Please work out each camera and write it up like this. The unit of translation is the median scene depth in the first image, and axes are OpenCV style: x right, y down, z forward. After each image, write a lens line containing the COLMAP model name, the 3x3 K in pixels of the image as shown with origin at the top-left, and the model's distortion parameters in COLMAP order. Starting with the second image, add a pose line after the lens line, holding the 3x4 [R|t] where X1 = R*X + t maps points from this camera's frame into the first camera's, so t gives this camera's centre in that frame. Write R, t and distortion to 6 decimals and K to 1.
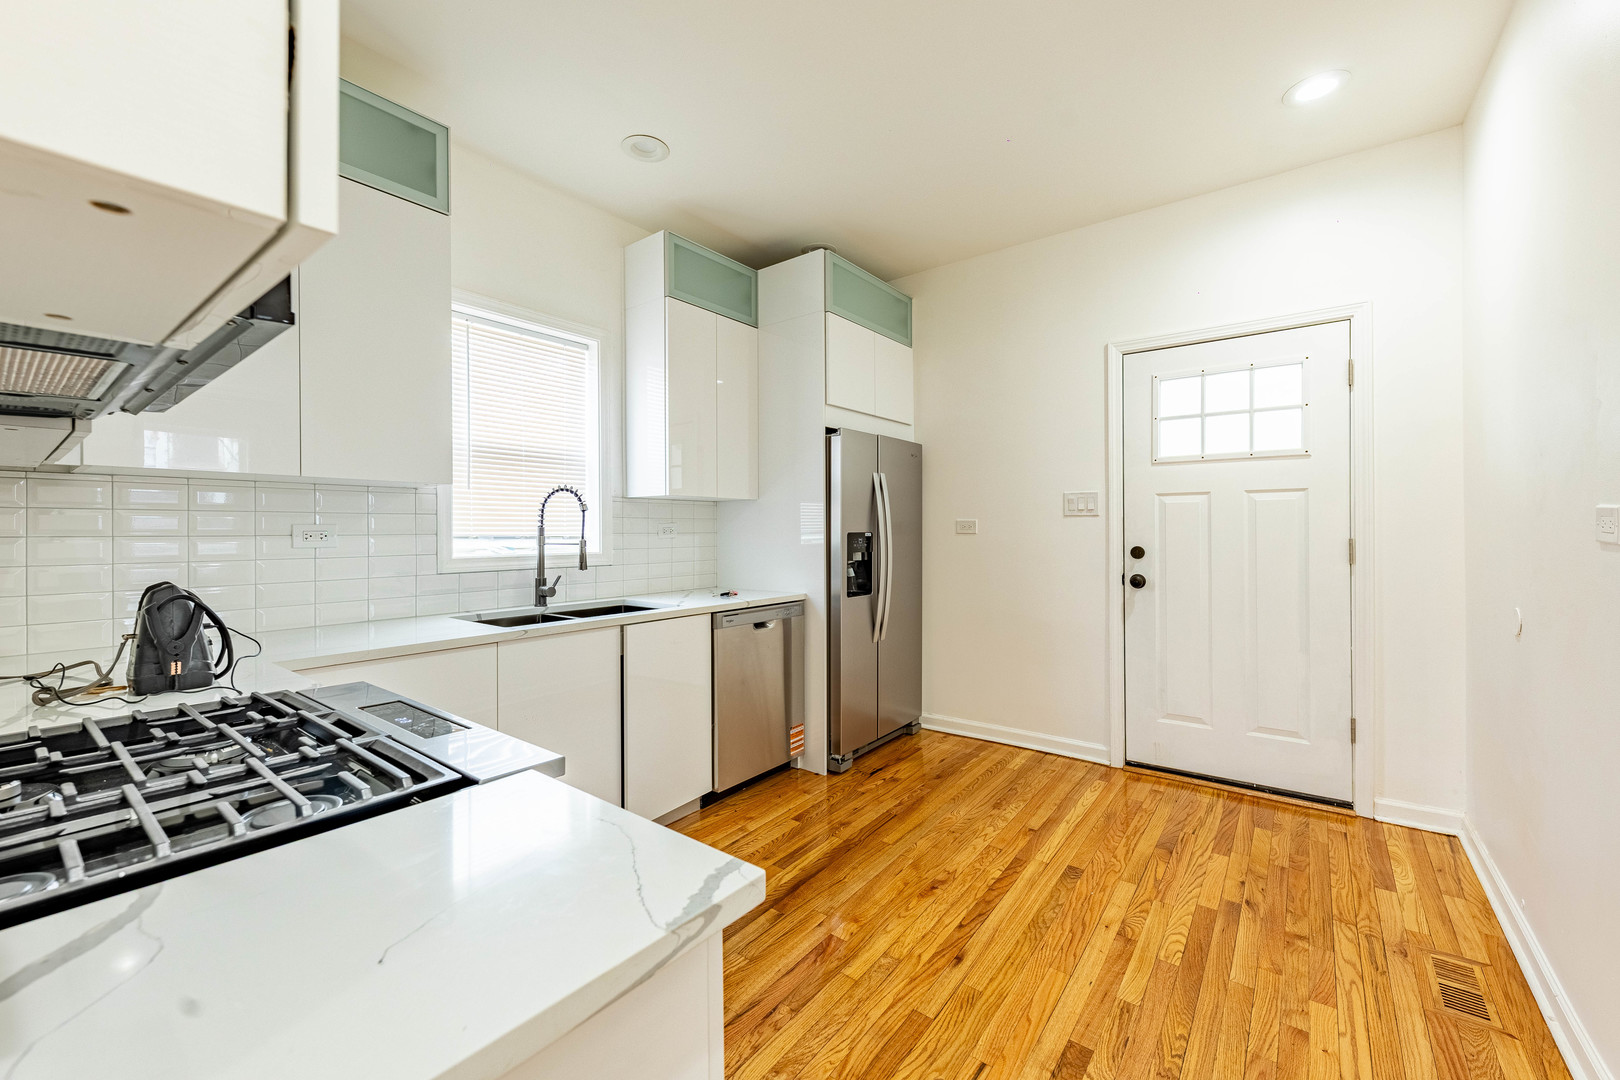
lens RADIAL K [[648.5, 0, 805.2], [0, 648.5, 532.4], [0, 0, 1]] dist [0.001029, 0.000023]
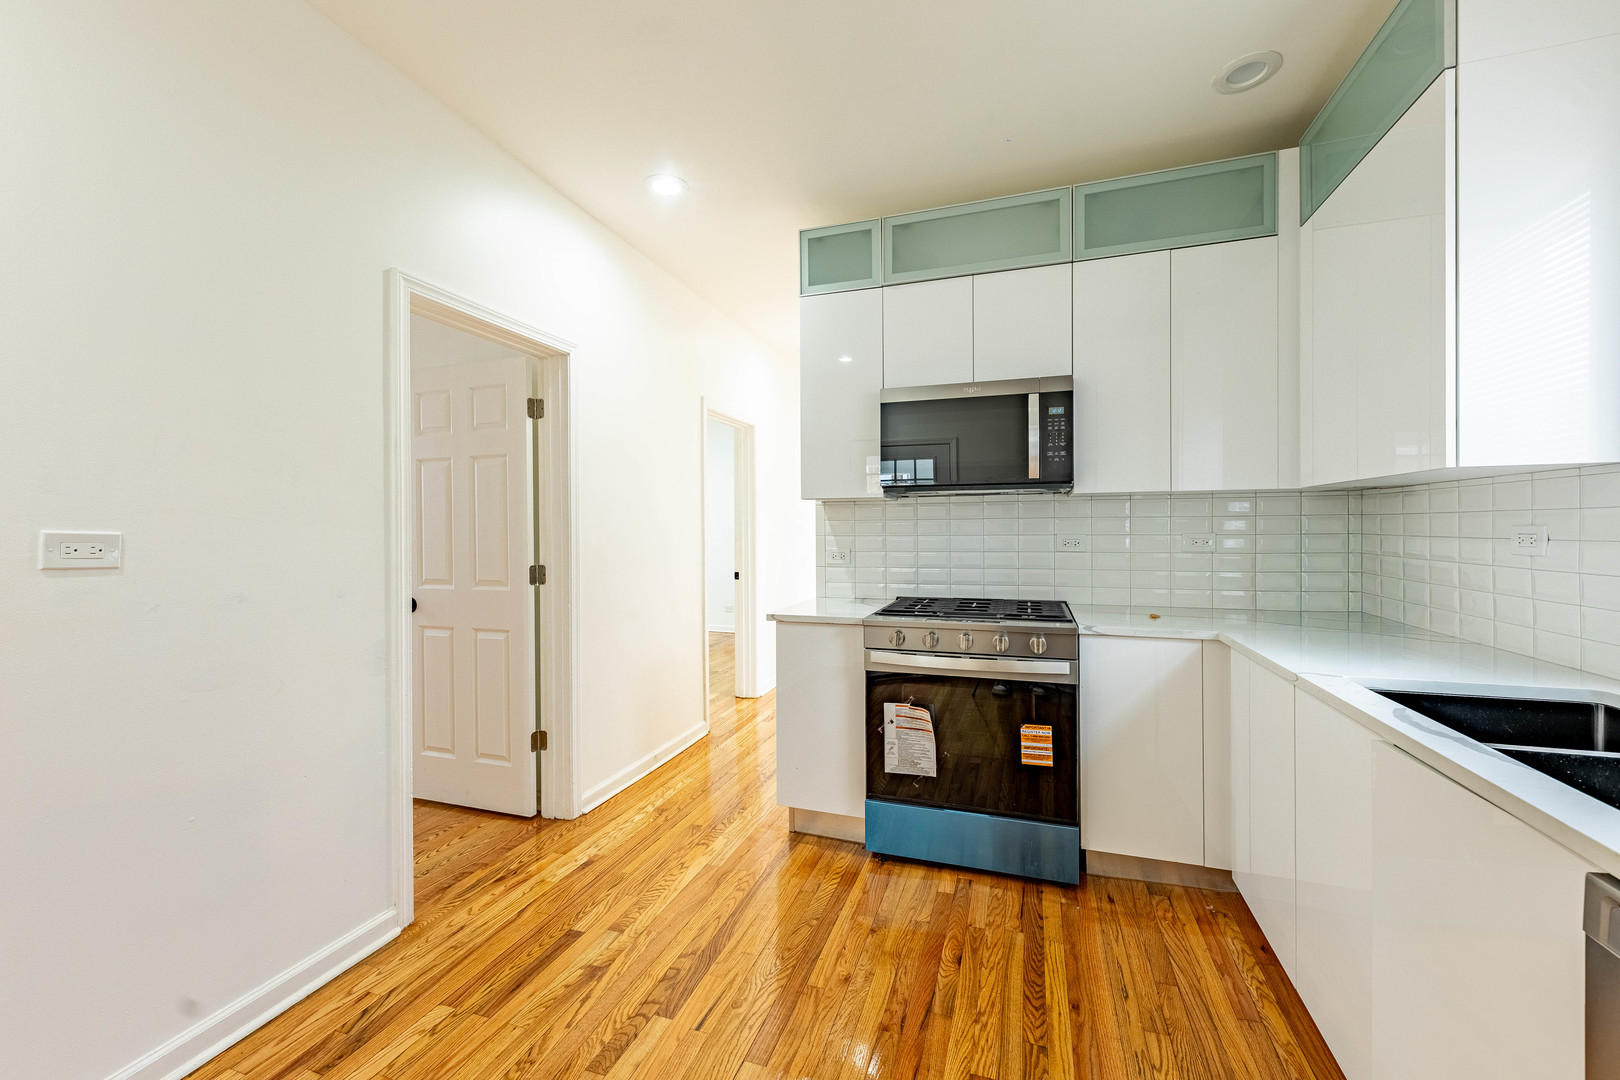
lens RADIAL K [[648.5, 0, 804.1], [0, 648.5, 532.2], [0, 0, 1]] dist [0.001029, 0.000023]
pose [[-0.943067, 0.014388, -0.332291, 0.439870], [0.011300, 0.999873, 0.011224, -0.030061], [0.332410, 0.006831, -0.943110, 2.010617]]
